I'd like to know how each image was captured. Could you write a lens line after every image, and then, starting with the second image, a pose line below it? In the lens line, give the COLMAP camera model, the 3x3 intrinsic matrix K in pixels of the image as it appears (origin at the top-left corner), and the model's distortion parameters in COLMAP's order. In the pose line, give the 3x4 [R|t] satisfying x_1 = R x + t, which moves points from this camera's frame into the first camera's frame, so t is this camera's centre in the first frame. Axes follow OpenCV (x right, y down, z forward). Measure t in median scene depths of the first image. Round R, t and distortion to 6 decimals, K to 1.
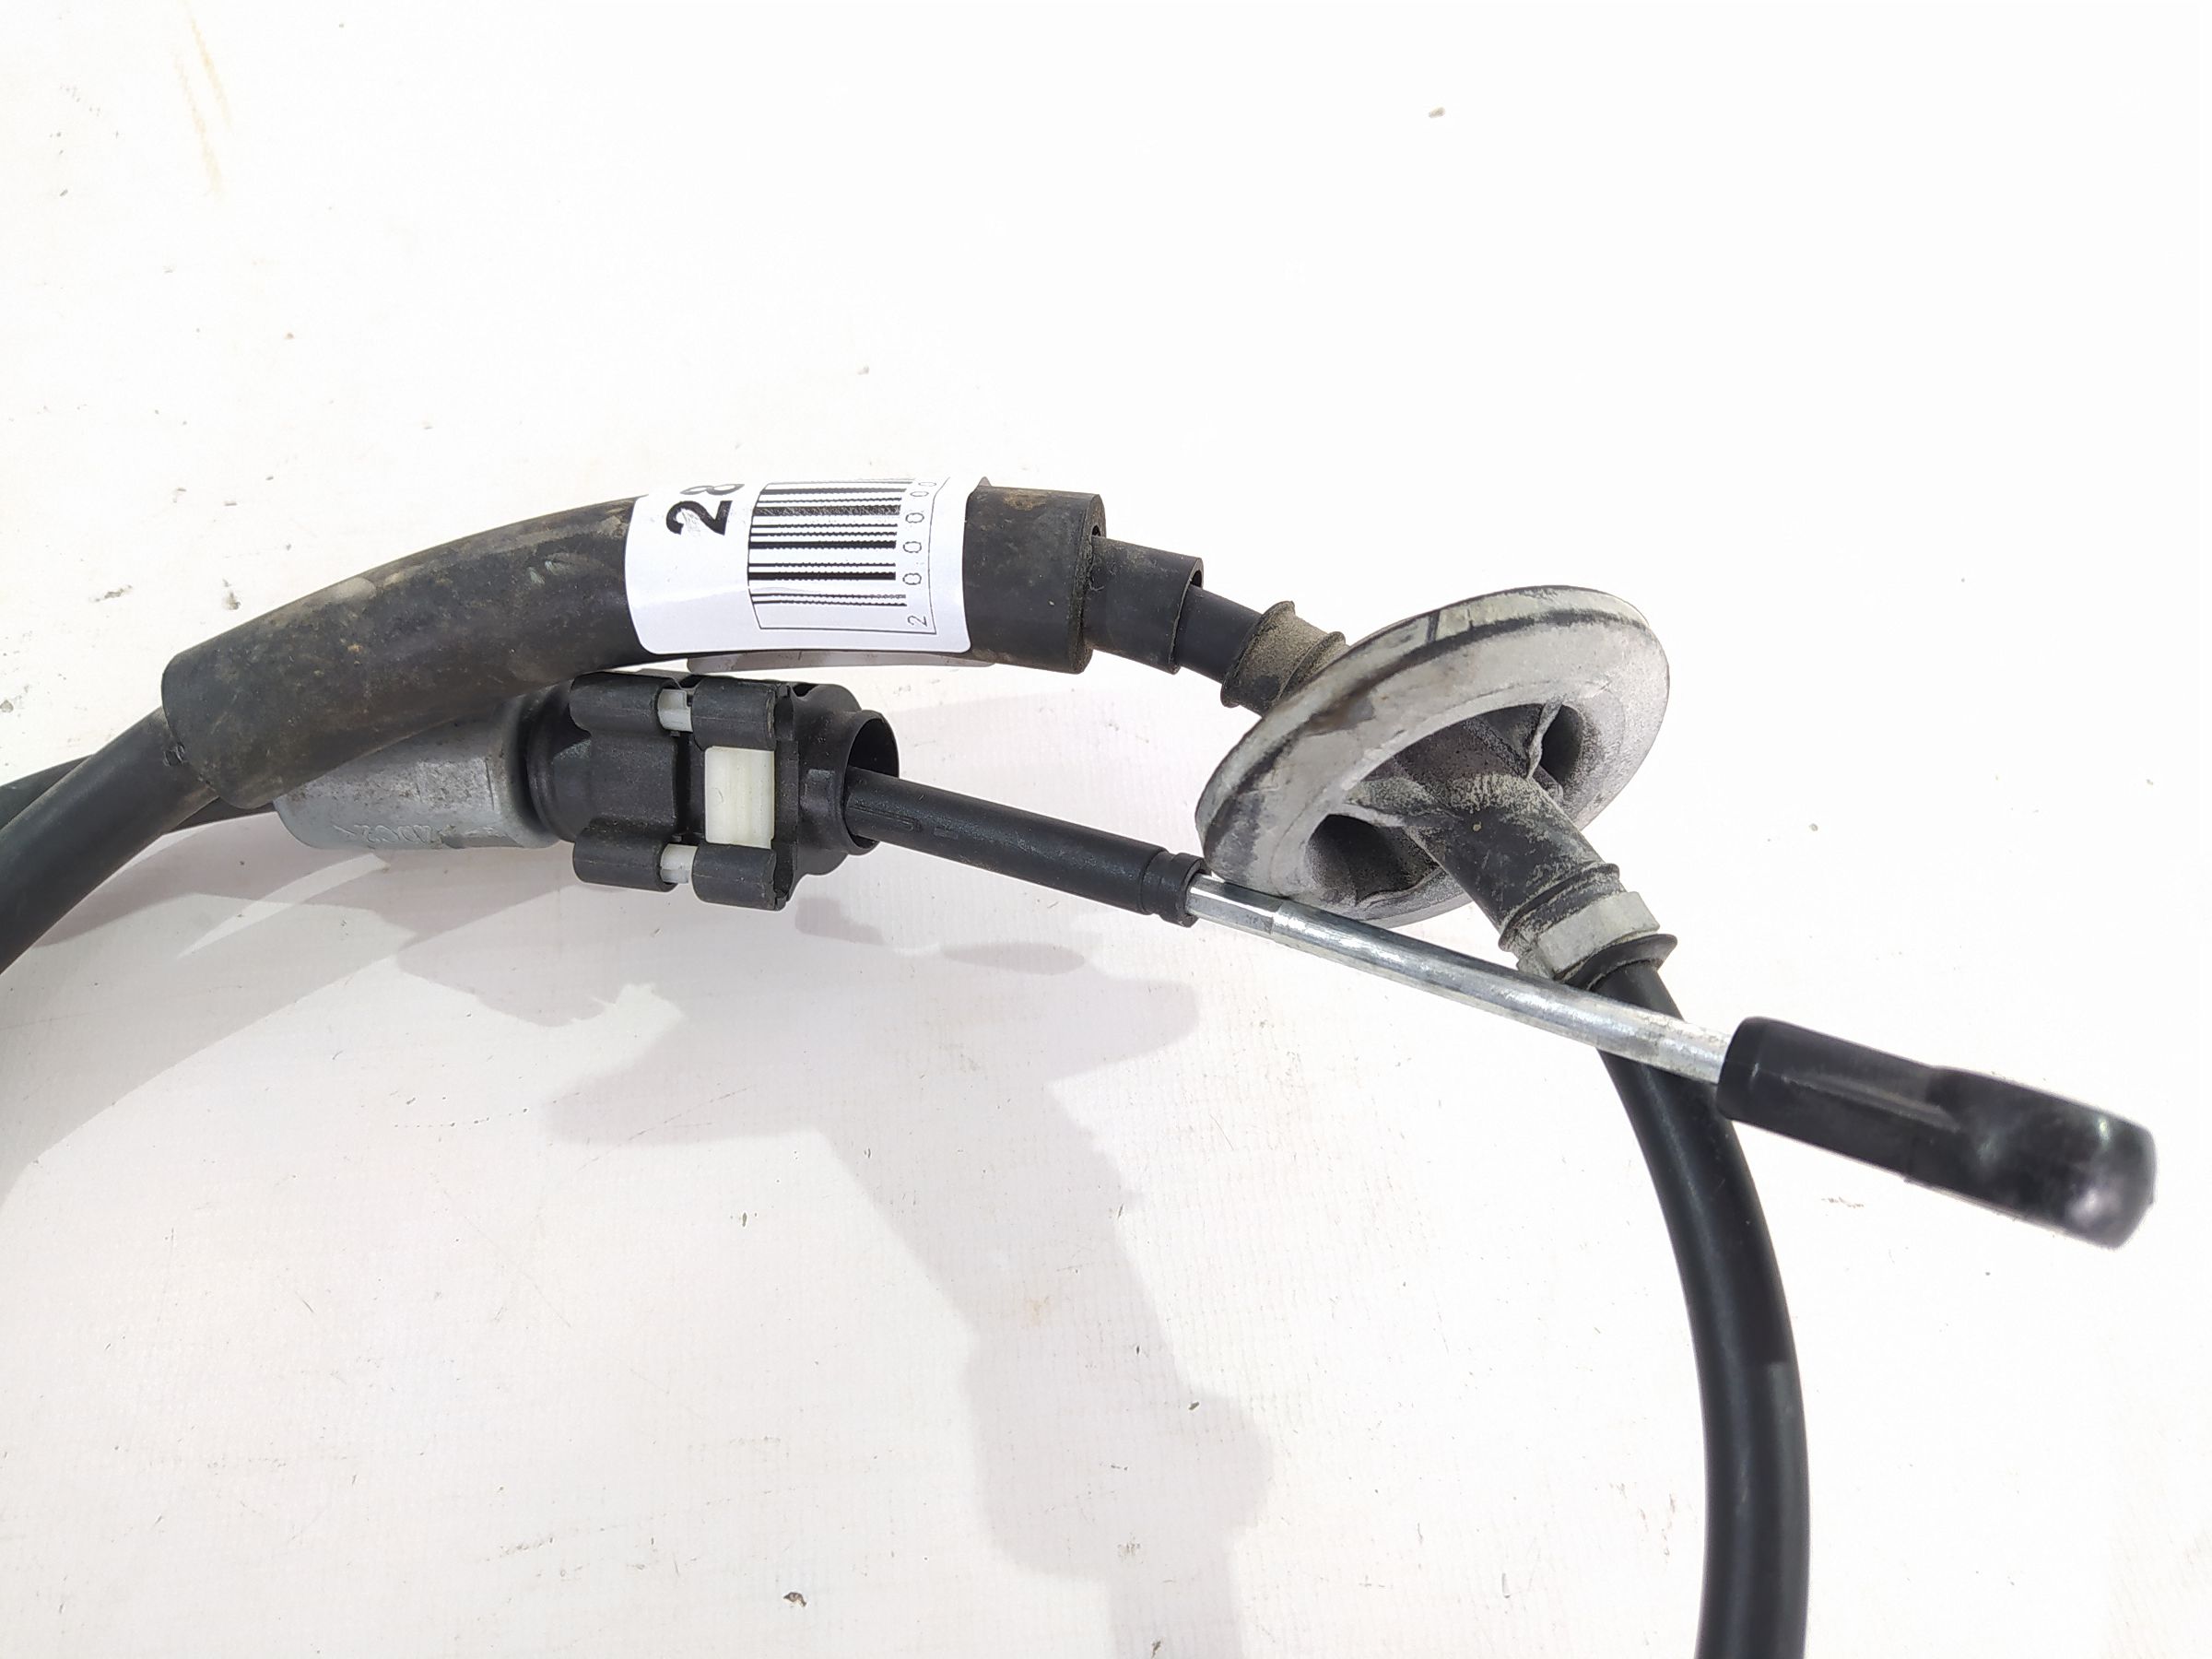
lens RADIAL K [[1650.1, 0, 1120.7], [0, 1650.1, 836.1], [0, 0, 1]] dist [0.086040, -0.137297]
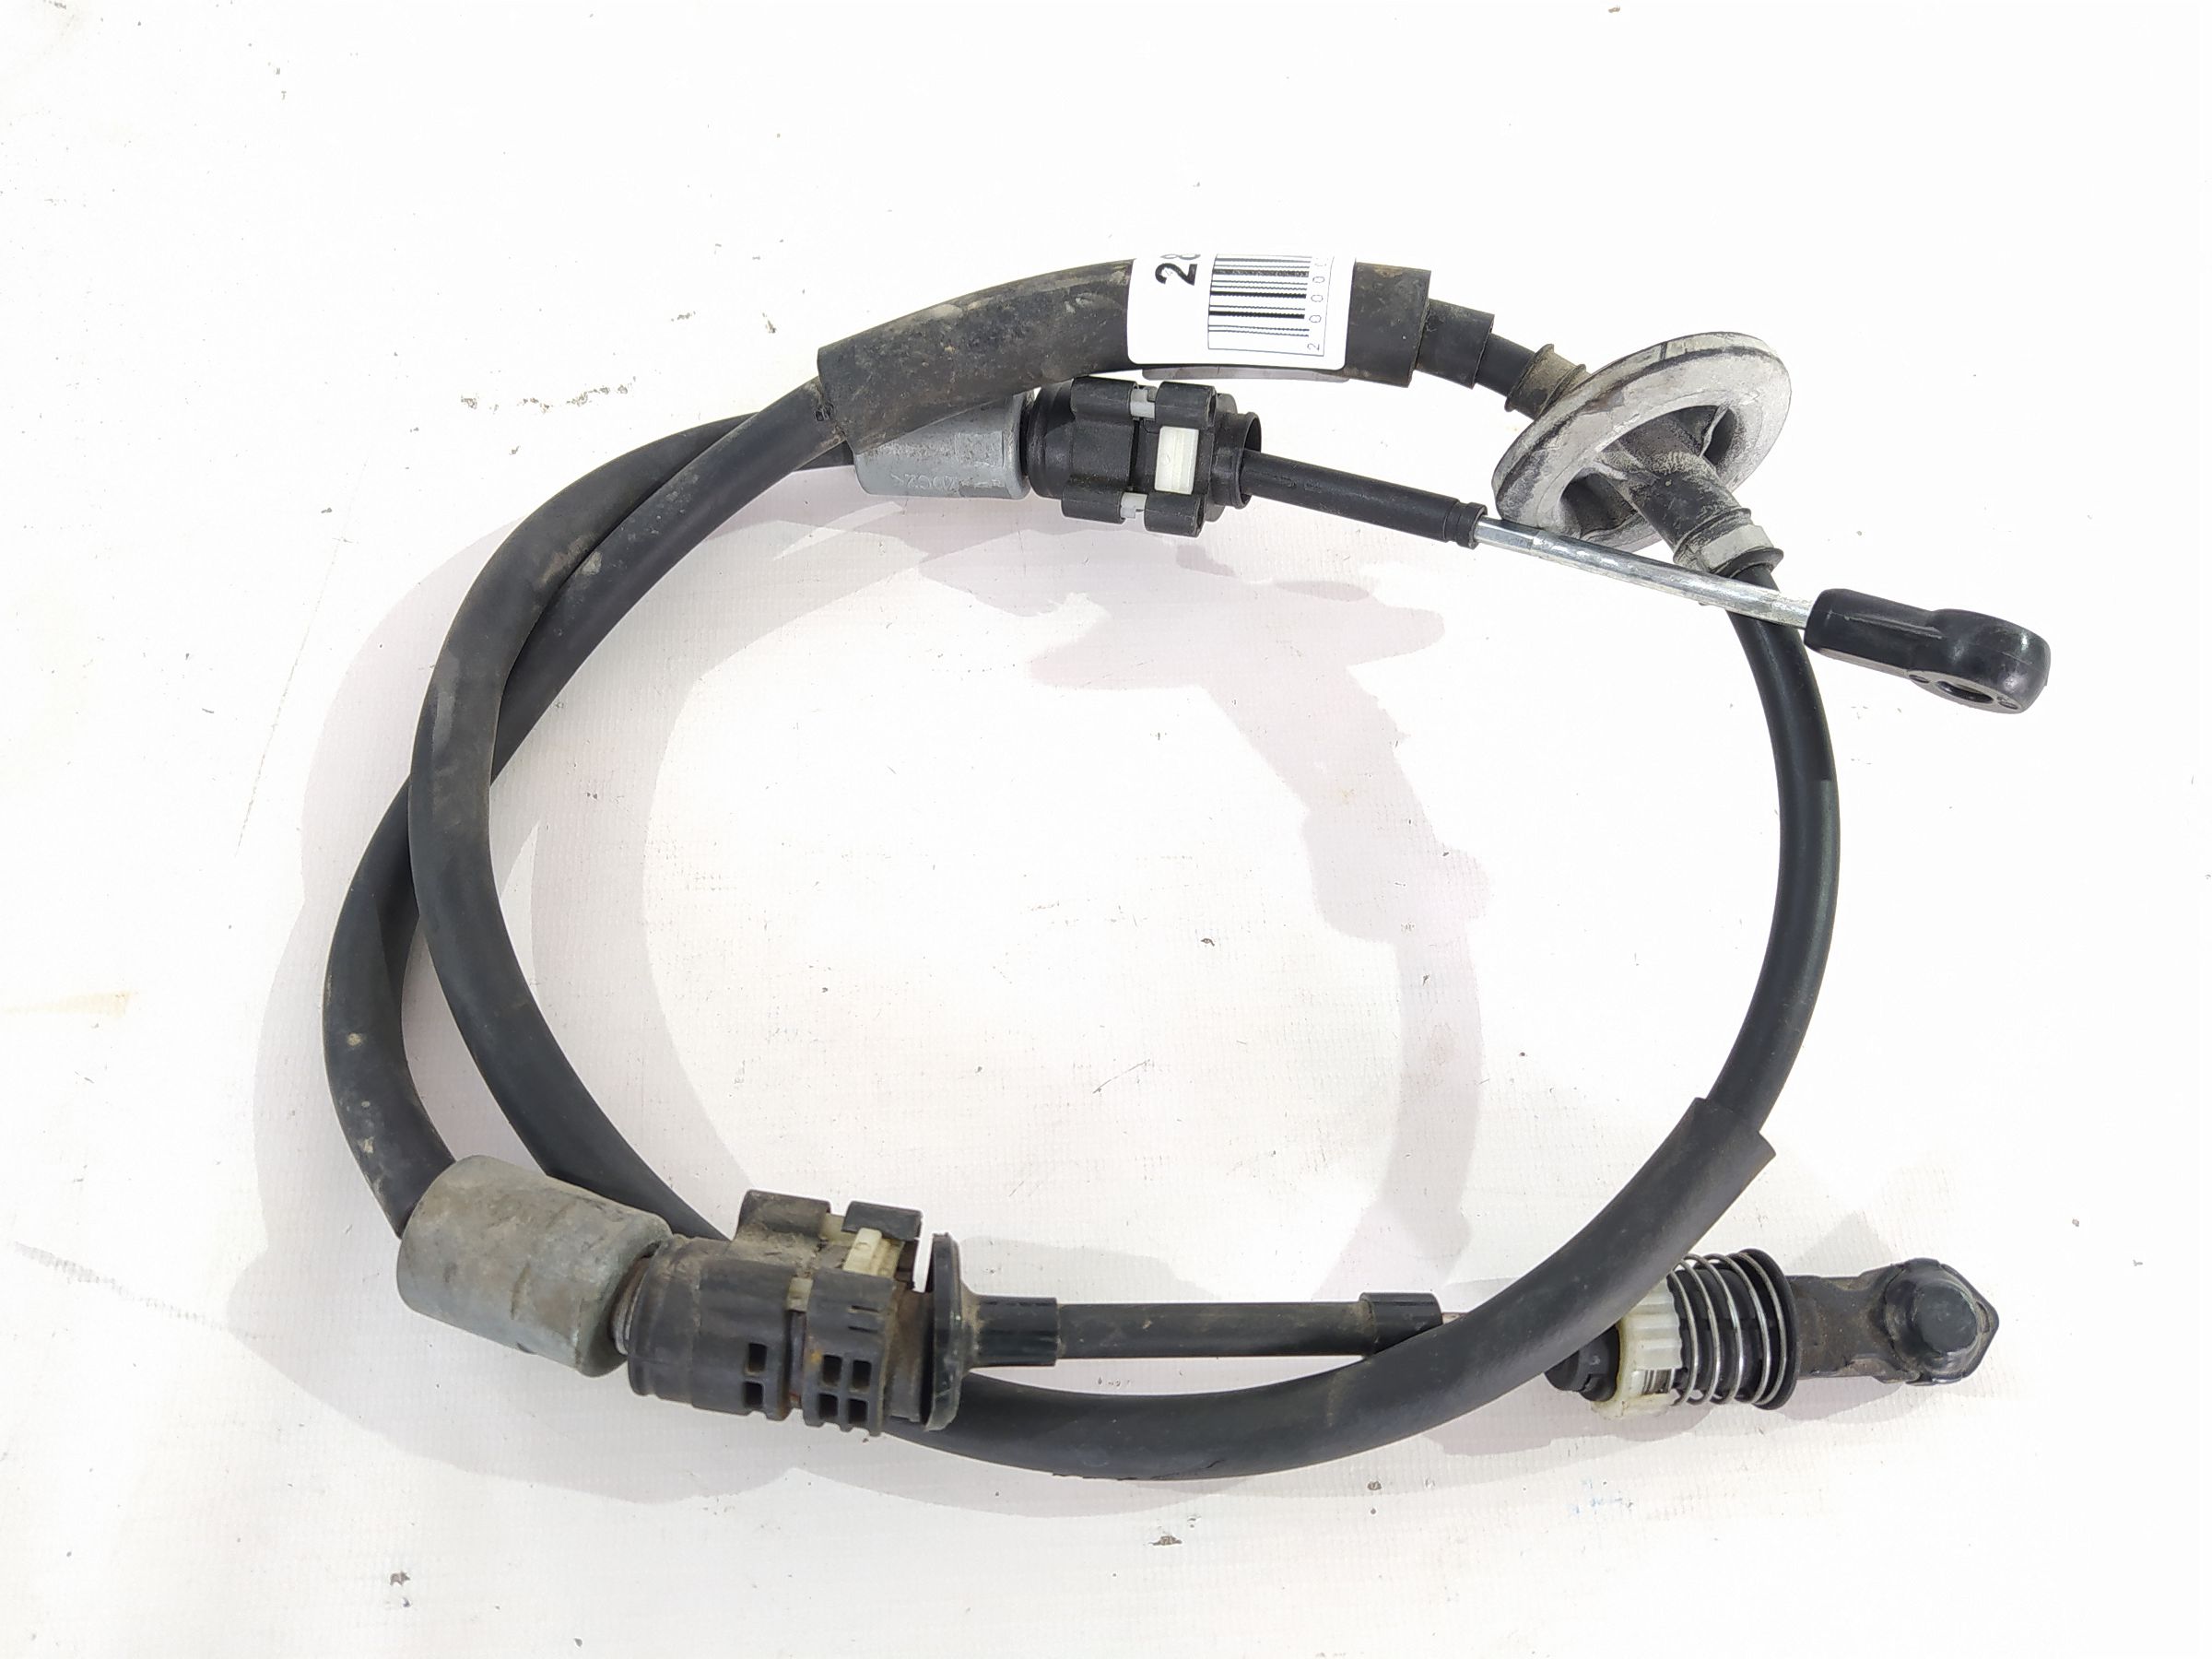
lens RADIAL K [[1669.3, 0, 1106.0], [0, 1669.3, 829.5], [0, 0, 1]] dist [0.111647, -0.124606]
pose [[0.998558, 0.052320, 0.012034, -0.316952], [-0.053094, 0.995624, 0.076900, 0.217071], [-0.007958, -0.077428, 0.996966, -0.646880]]
